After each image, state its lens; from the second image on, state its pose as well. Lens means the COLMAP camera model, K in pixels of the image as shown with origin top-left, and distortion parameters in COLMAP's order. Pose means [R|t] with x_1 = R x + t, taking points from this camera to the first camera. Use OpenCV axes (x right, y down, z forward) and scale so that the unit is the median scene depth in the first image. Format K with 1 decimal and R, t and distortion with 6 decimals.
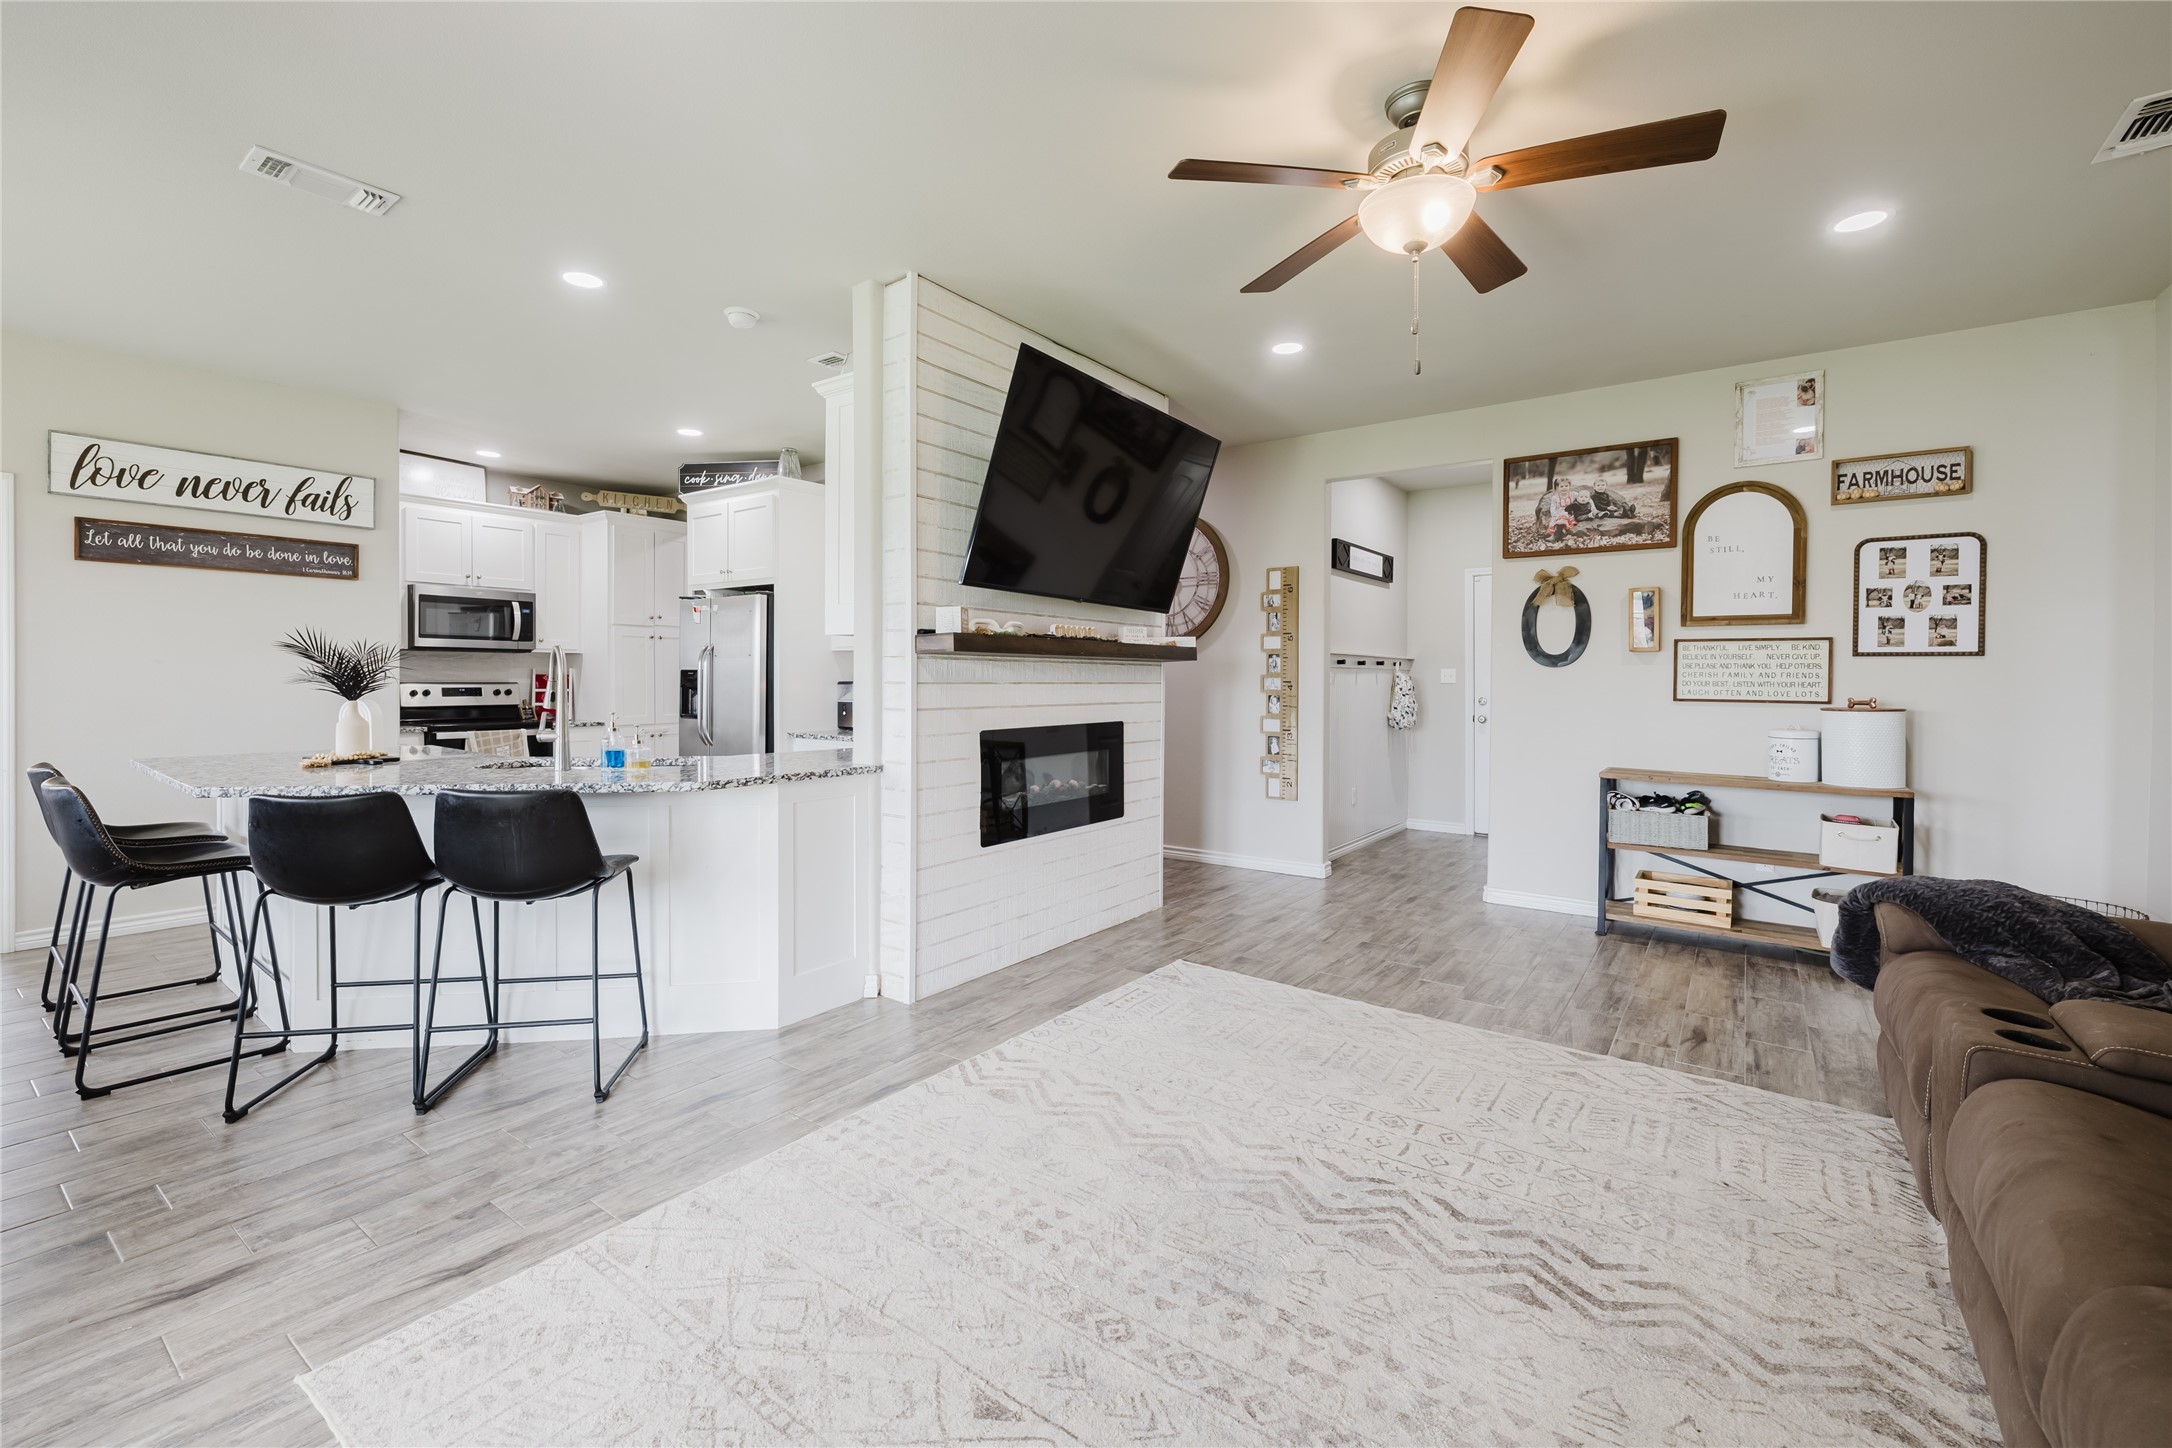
lens RADIAL K [[914.4, 0, 1077.9], [0, 914.4, 684.3], [0, 0, 1]] dist [-0.001590, 0.000082]
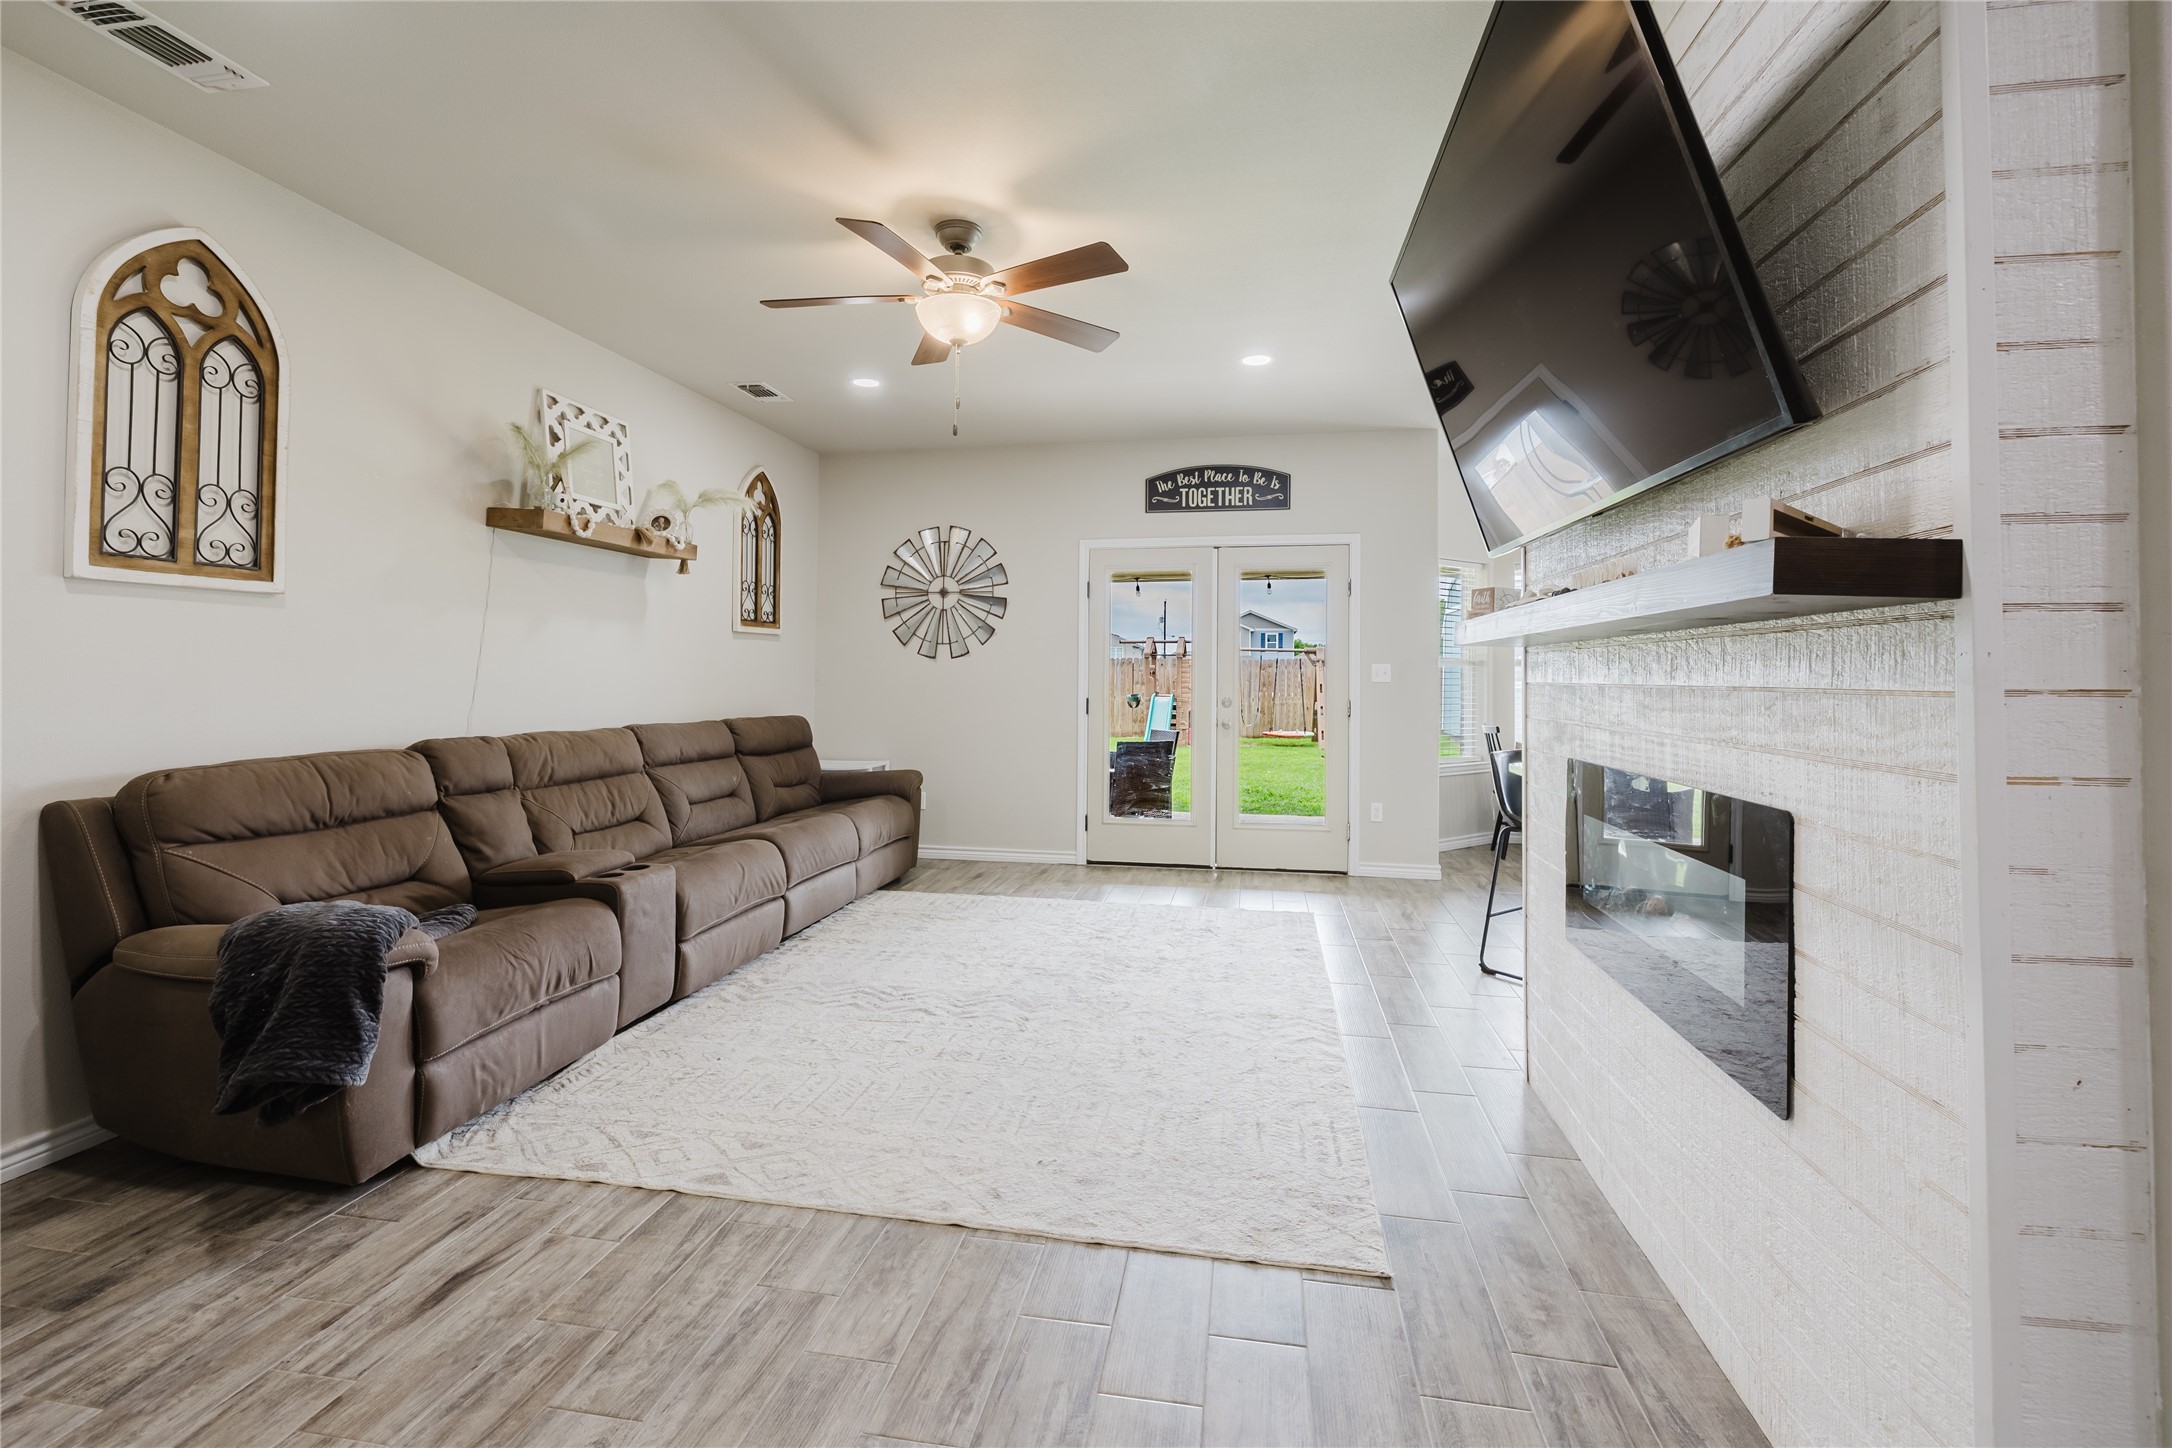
lens RADIAL K [[936.3, 0, 1087.7], [0, 936.3, 662.9], [0, 0, 1]] dist [-0.003988, -0.000622]
pose [[-0.897694, -0.013807, -0.440403, 0.450424], [-0.009383, 0.999881, -0.012221, -0.005445], [0.440520, -0.006838, -0.897717, 1.321622]]
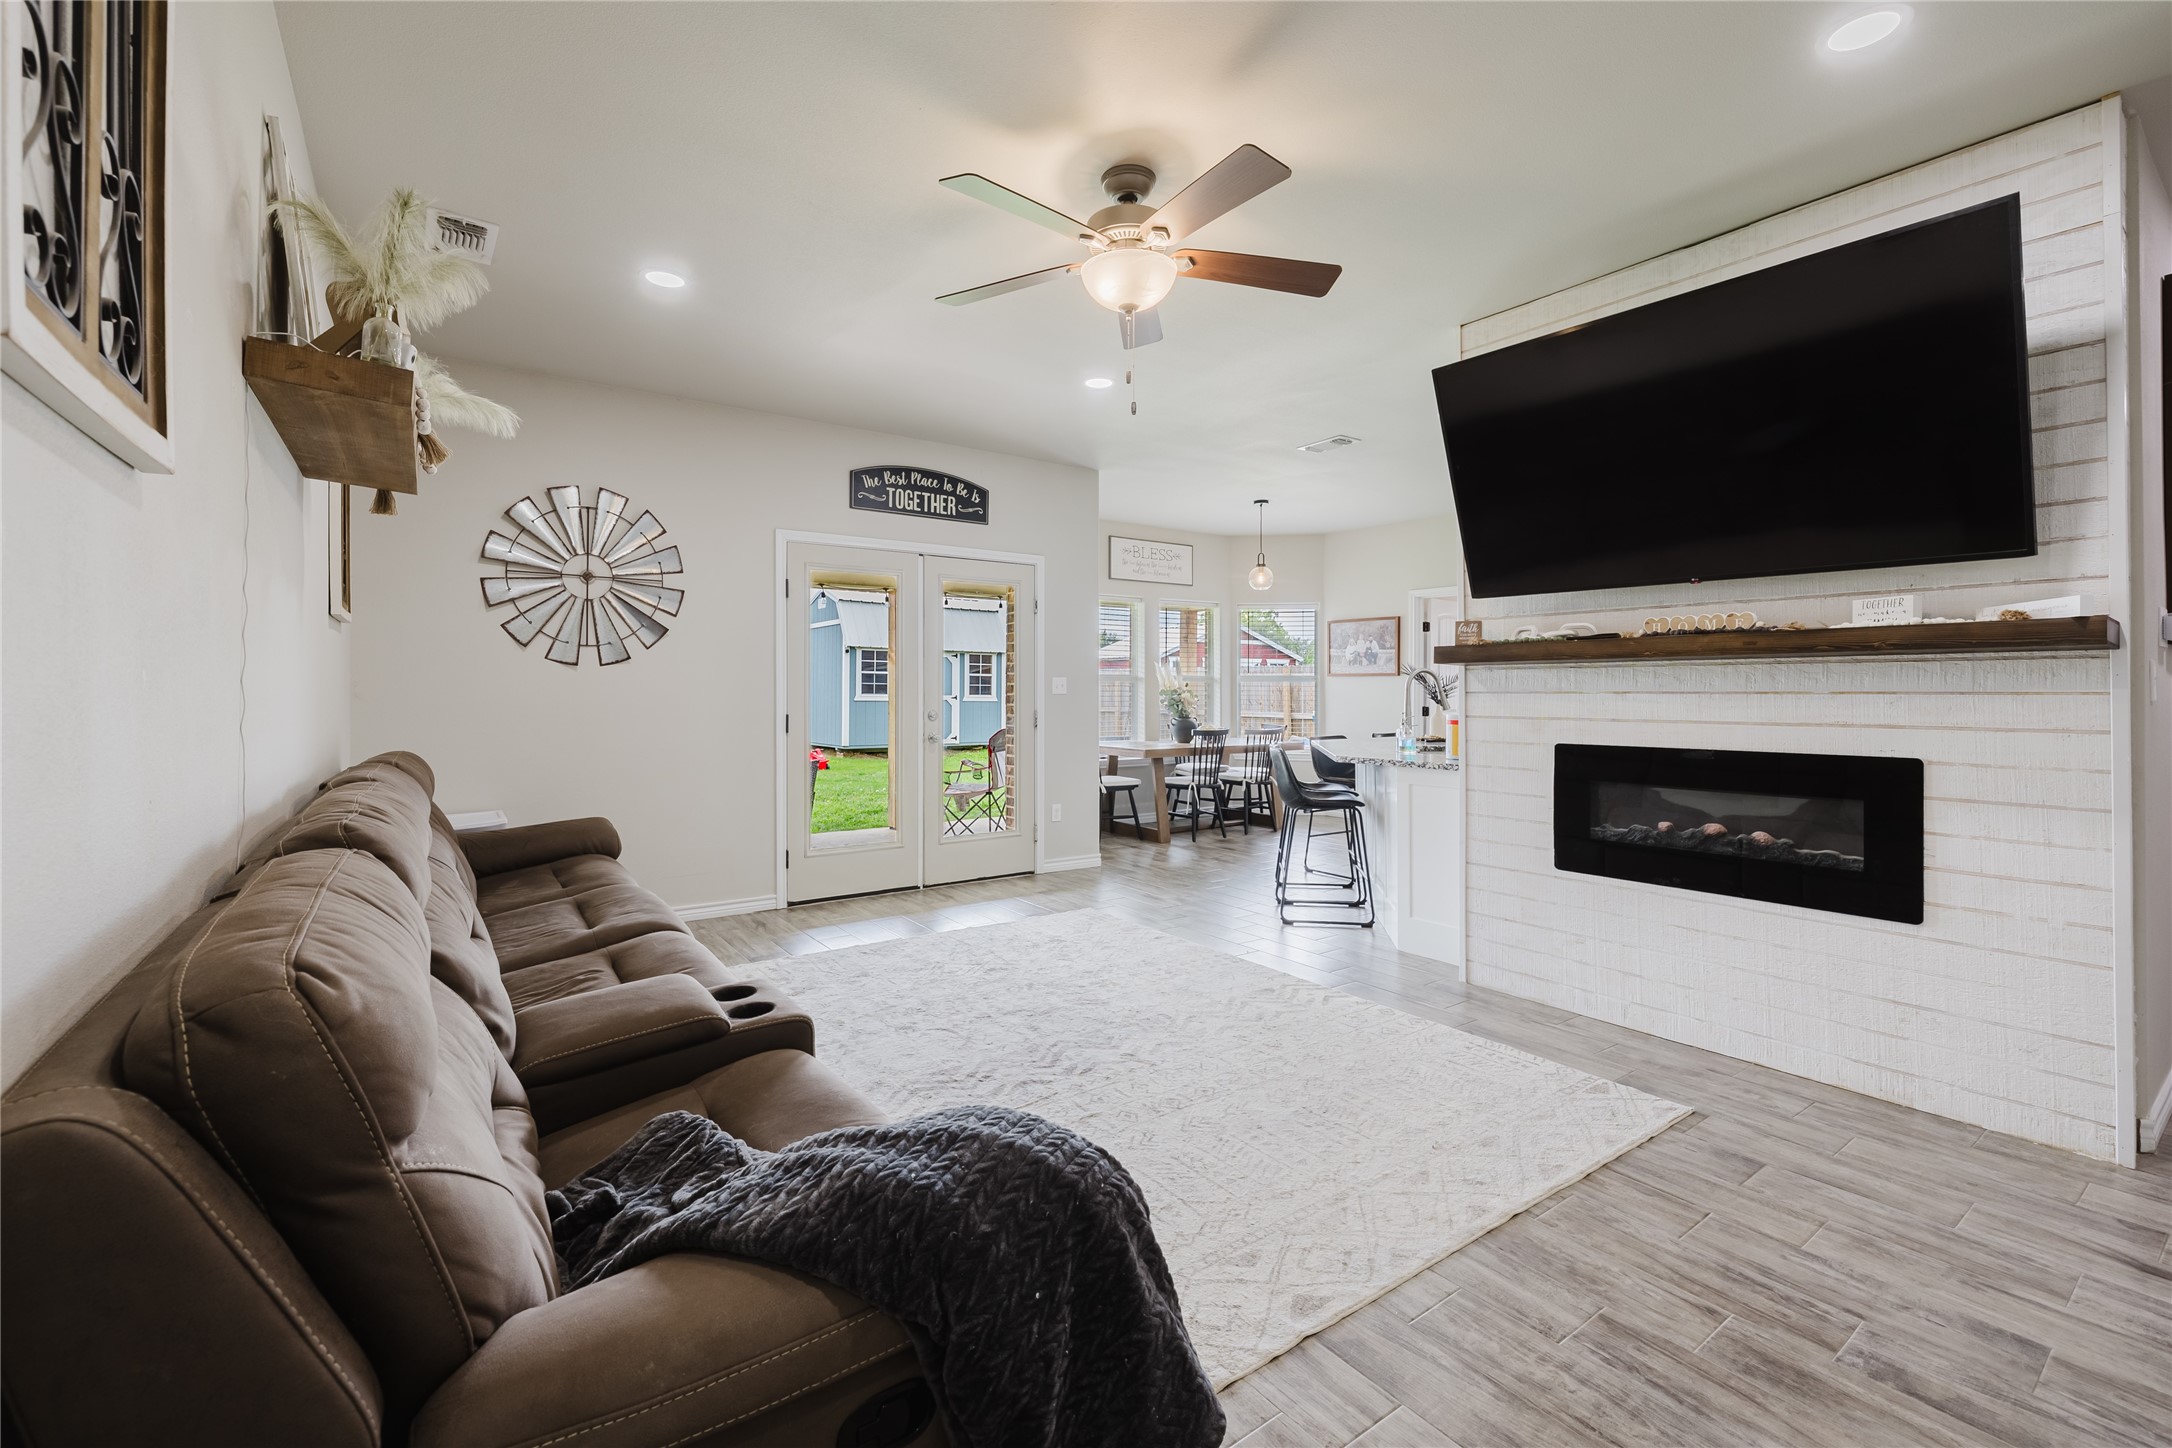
lens RADIAL K [[914.4, 0, 1075.6], [0, 914.4, 696.4], [0, 0, 1]] dist [-0.001590, 0.000082]
pose [[-0.315461, 0.000947, -0.948938, 0.853723], [-0.005216, 0.999983, 0.002732, 0.002034], [0.948924, 0.005812, -0.315451, 0.756369]]
